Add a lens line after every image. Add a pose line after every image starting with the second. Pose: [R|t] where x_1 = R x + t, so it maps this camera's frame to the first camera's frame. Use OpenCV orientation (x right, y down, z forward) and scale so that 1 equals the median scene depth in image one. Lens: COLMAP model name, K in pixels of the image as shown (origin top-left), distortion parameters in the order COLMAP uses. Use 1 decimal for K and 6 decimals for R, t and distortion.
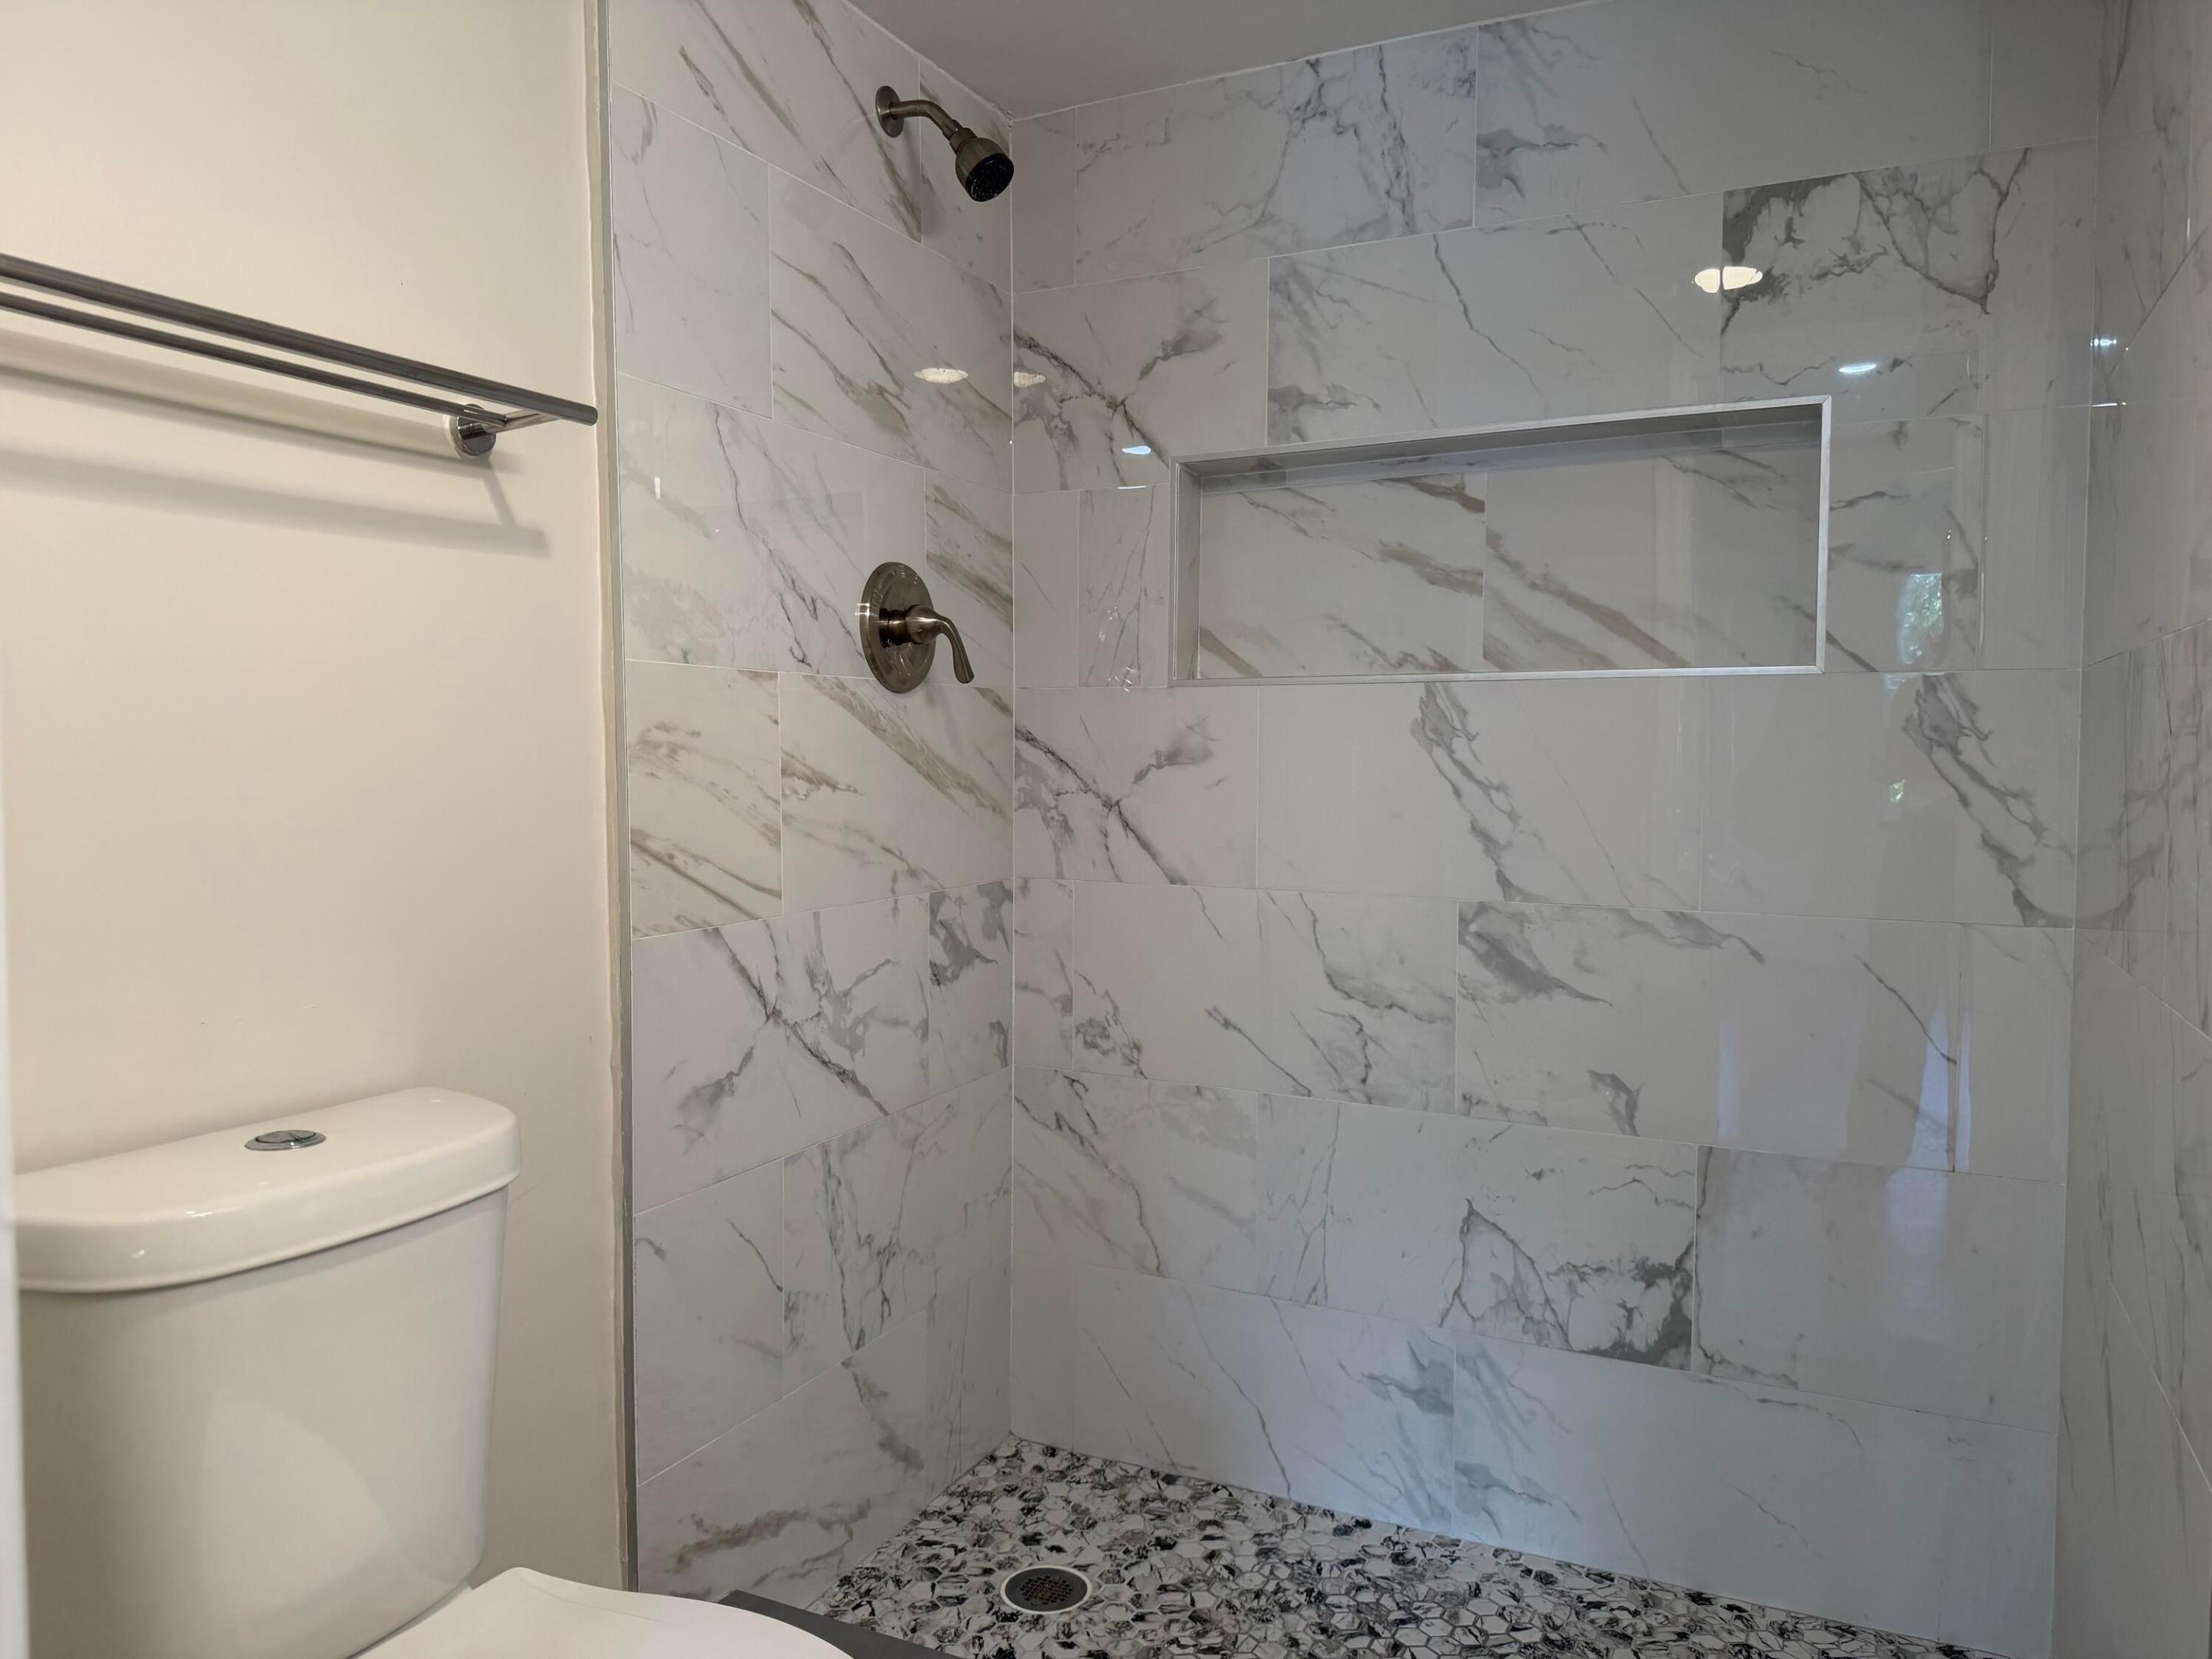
lens RADIAL K [[1570.0, 0, 1106.0], [0, 1570.0, 829.5], [0, 0, 1]] dist [-0.002226, -0.002629]
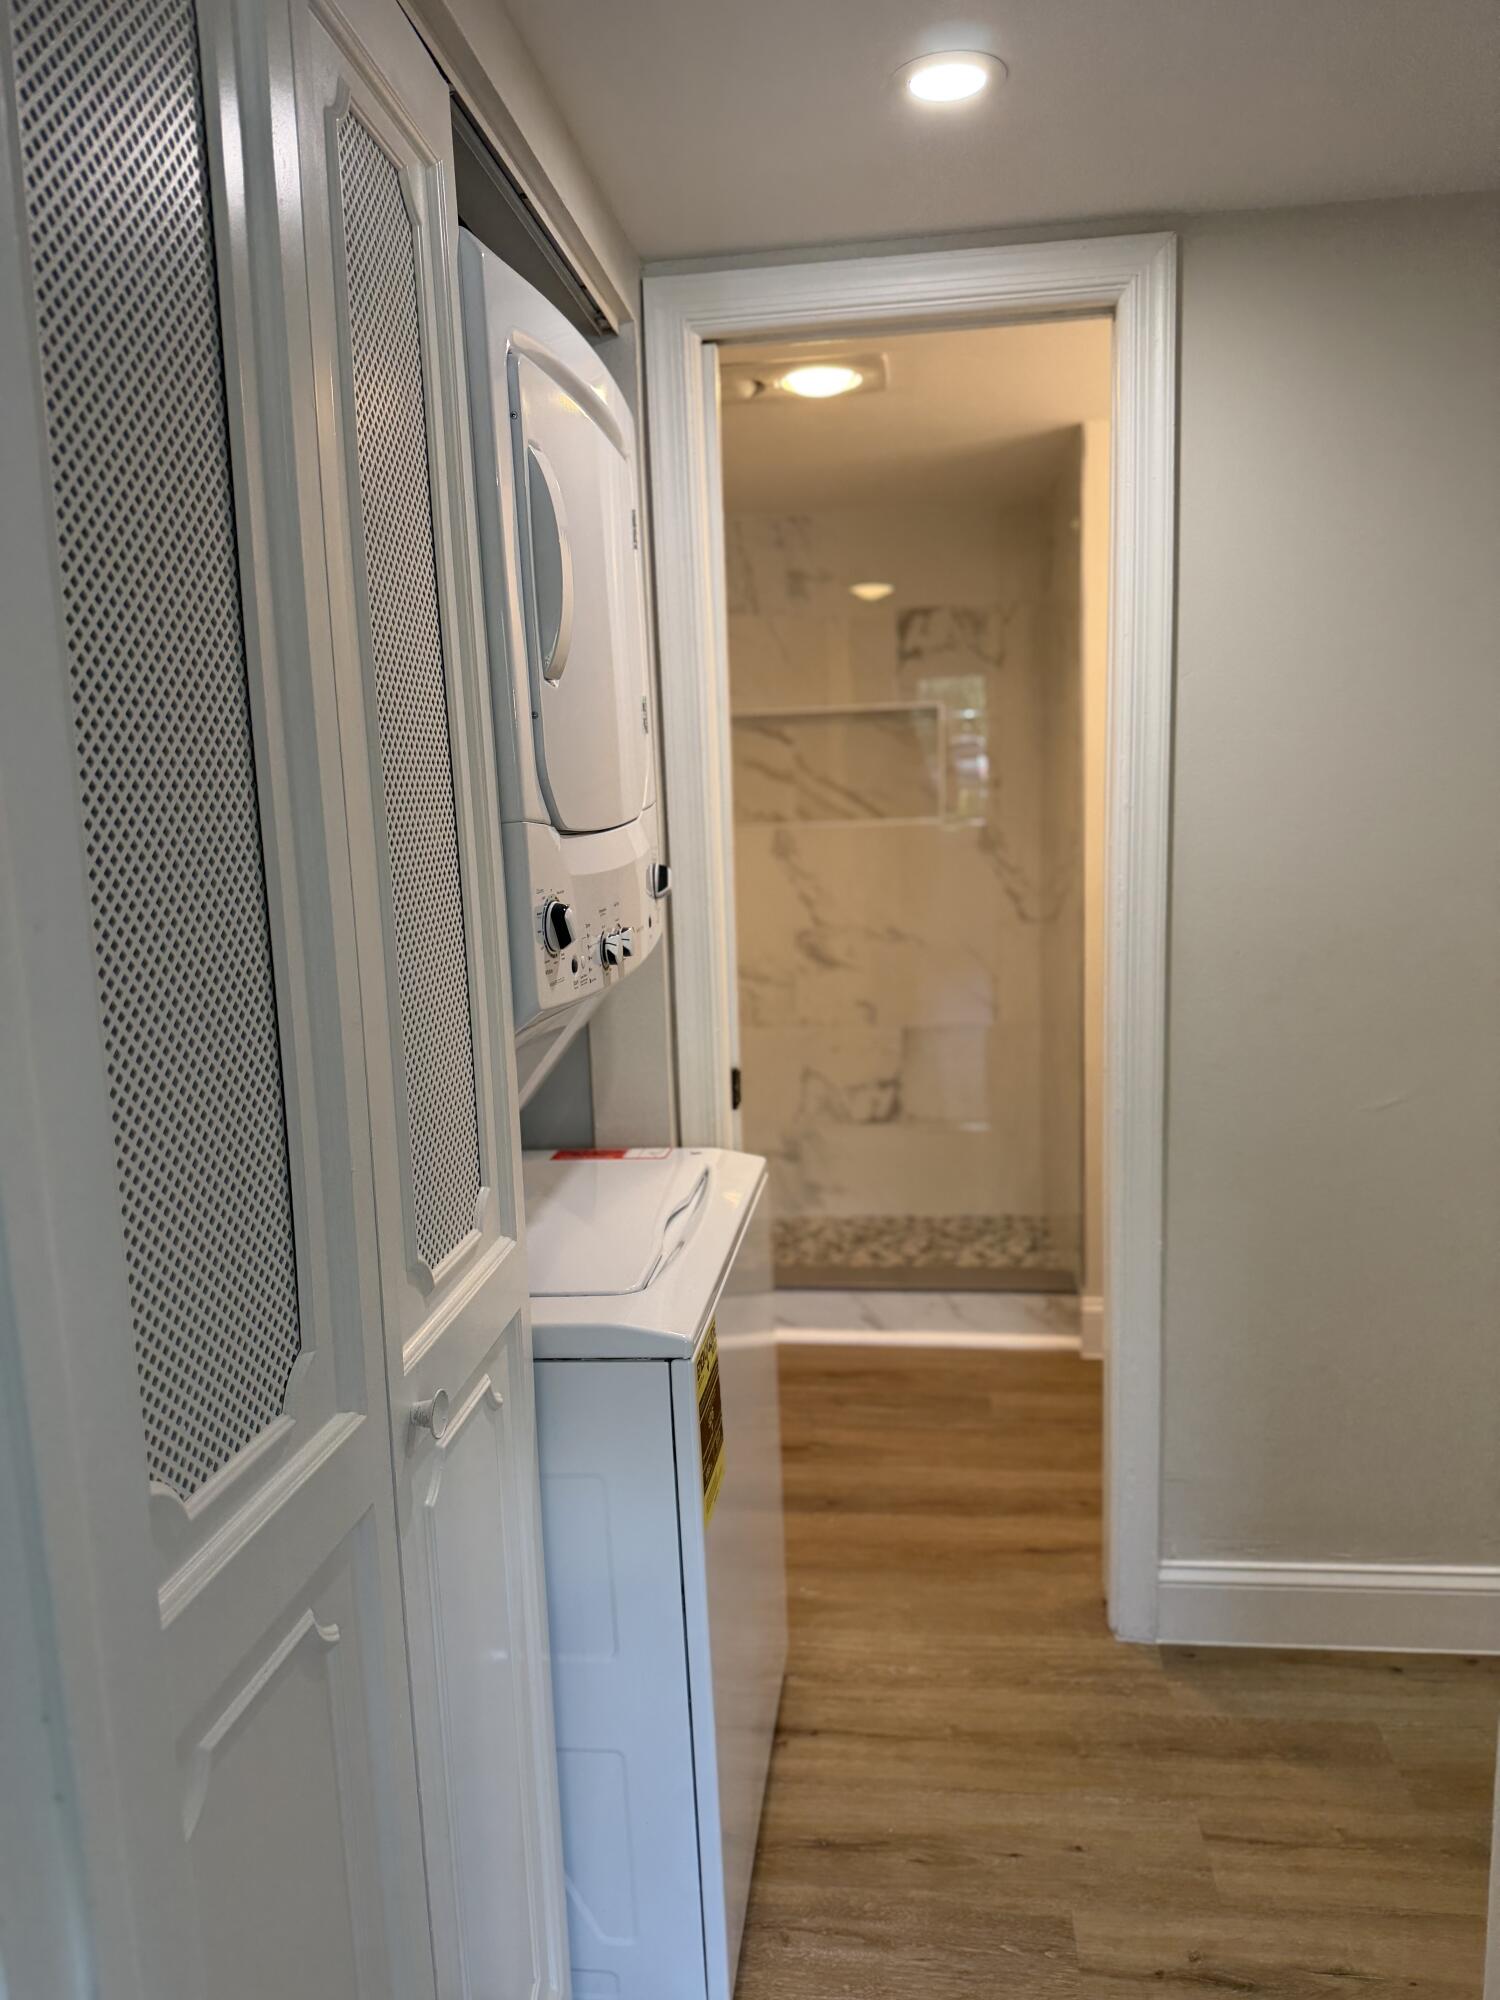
lens RADIAL K [[1419.5, 0, 738.2], [0, 1419.5, 983.2], [0, 0, 1]] dist [-0.002226, -0.002629]
pose [[0.940277, -0.076121, 0.331789, -0.518975], [0.048286, 0.994647, 0.091358, -0.063682], [-0.336968, -0.069881, 0.938919, -0.847774]]
